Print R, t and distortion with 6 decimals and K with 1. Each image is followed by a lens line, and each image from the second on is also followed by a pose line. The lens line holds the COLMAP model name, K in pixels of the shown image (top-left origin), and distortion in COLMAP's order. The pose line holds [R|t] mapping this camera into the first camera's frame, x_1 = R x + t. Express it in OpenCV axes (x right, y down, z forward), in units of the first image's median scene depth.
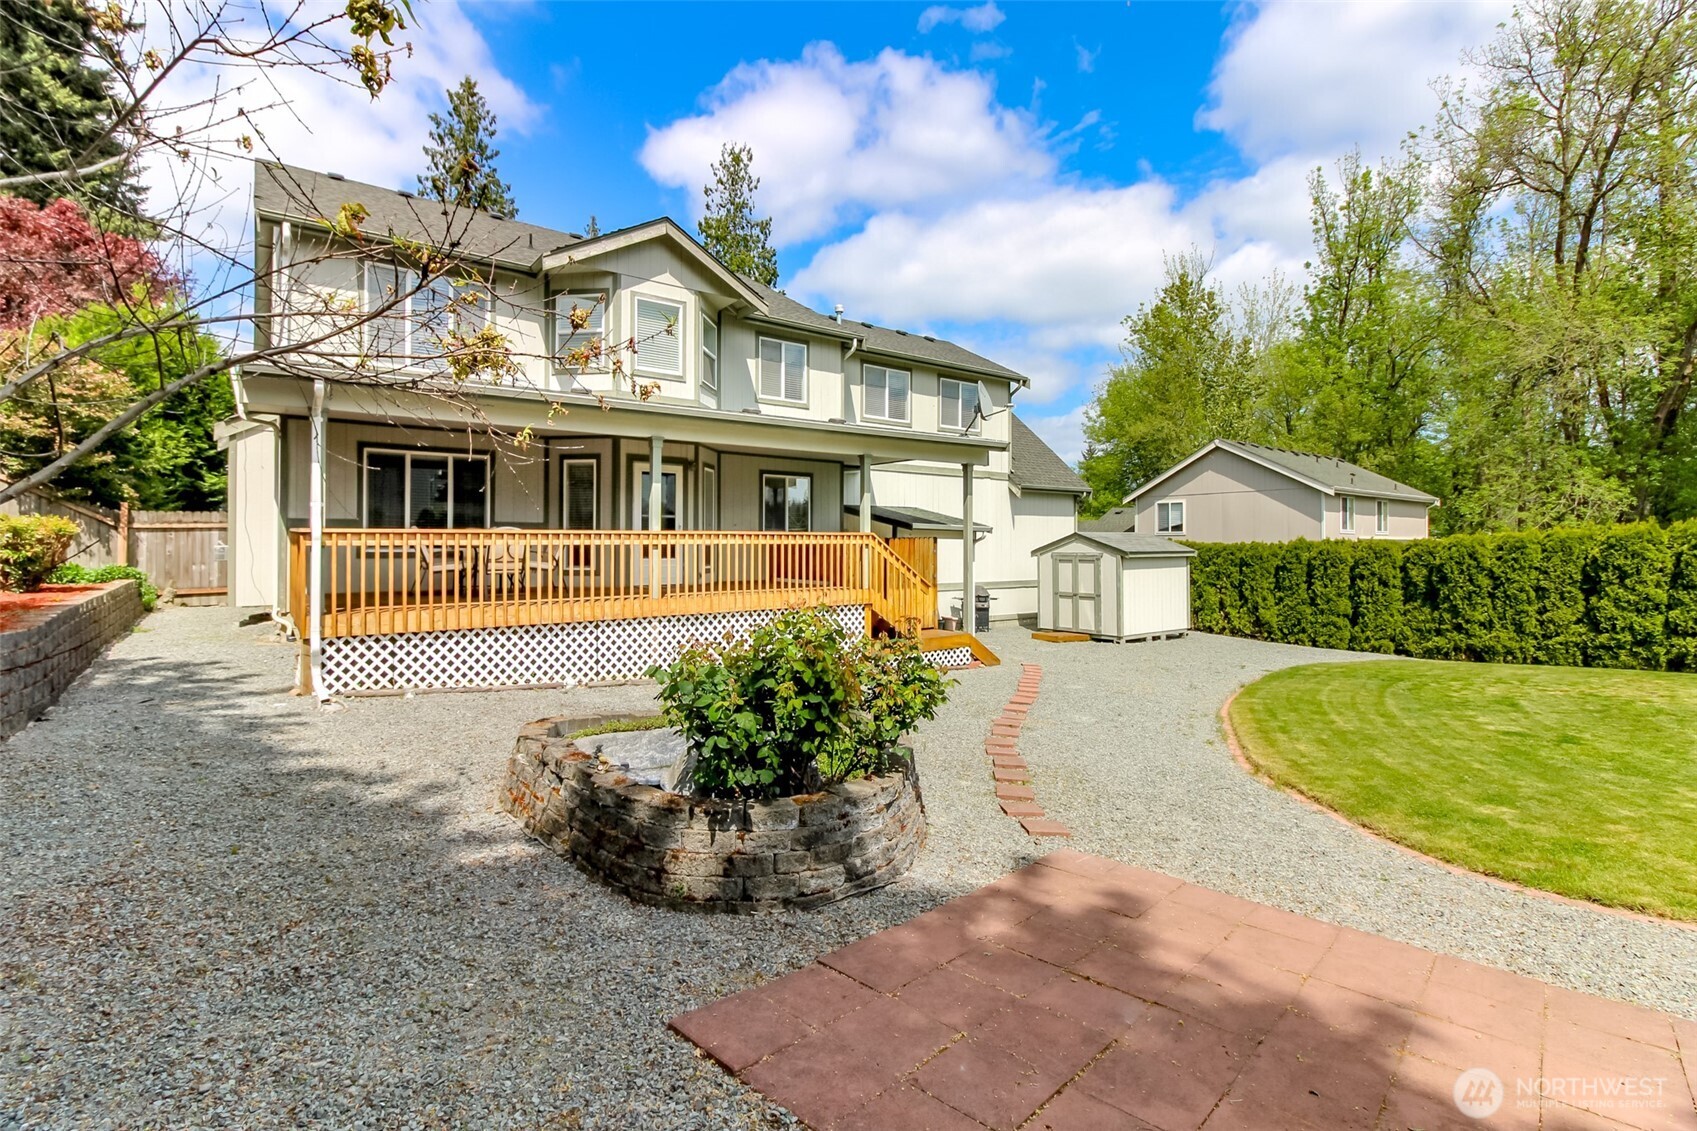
lens RADIAL K [[784.1, 0, 833.1], [0, 784.1, 531.0], [0, 0, 1]] dist [0.001890, 0.000120]
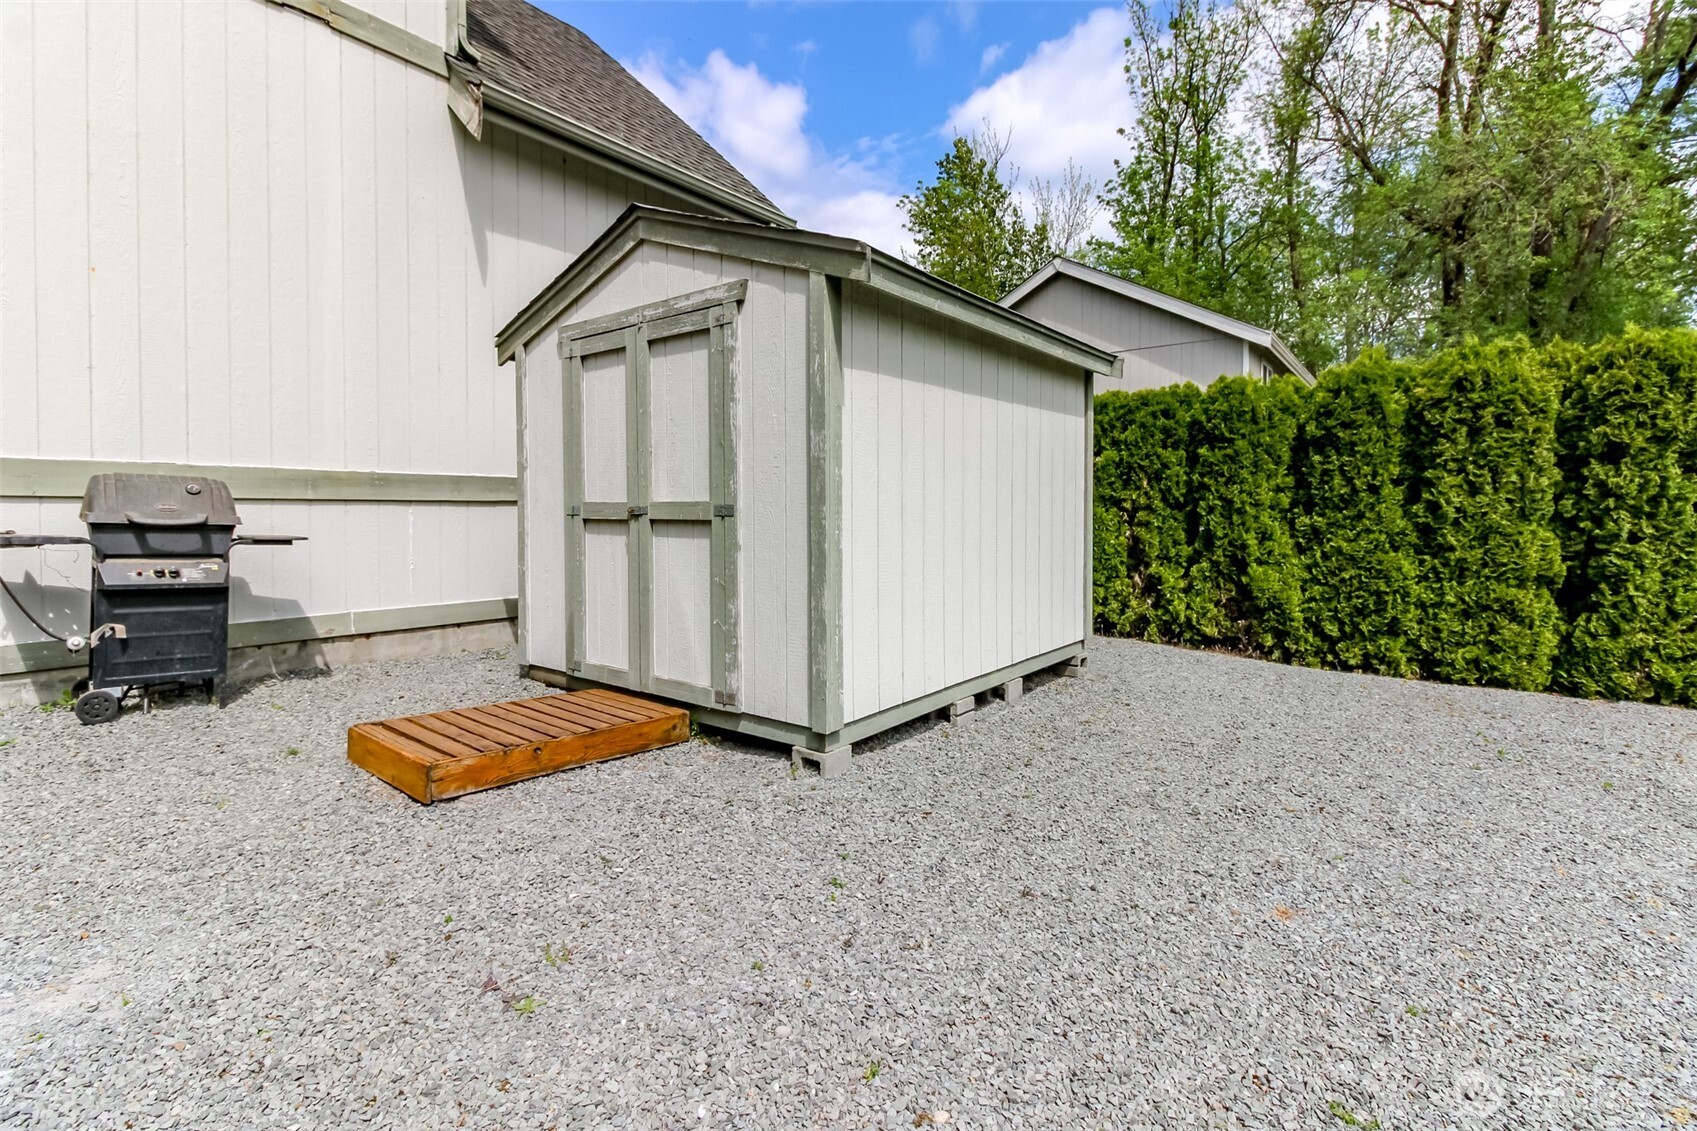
lens RADIAL K [[784.1, 0, 833.1], [0, 784.1, 531.0], [0, 0, 1]] dist [0.001890, 0.000120]
pose [[0.964813, -0.007134, 0.262839, 0.307050], [-0.004960, 0.998960, 0.045322, 0.077165], [-0.262889, -0.045031, 0.963775, 0.793411]]
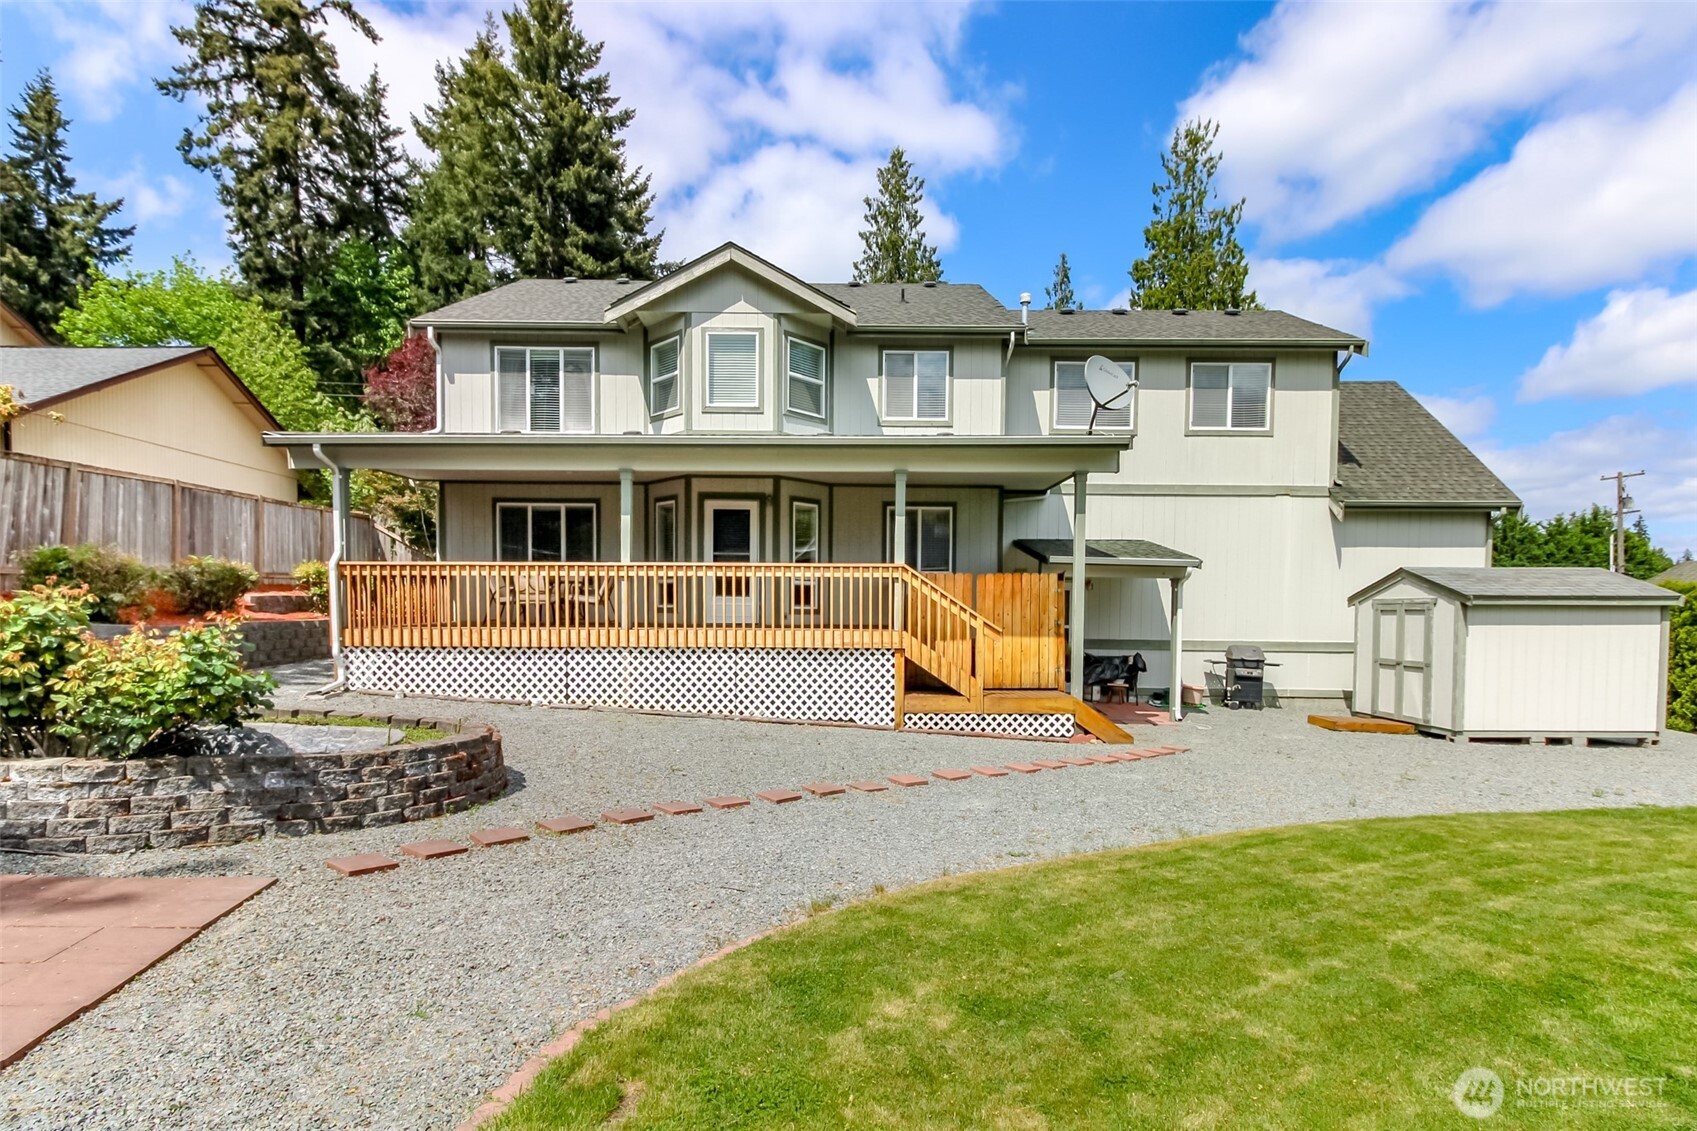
lens RADIAL K [[821.9, 0, 823.9], [0, 821.9, 635.9], [0, 0, 1]] dist [0.009273, 0.000140]
pose [[0.799766, 0.024199, -0.599824, 0.340662], [0.003912, 0.998956, 0.045518, 0.025689], [0.600299, -0.038750, 0.798836, 0.165242]]
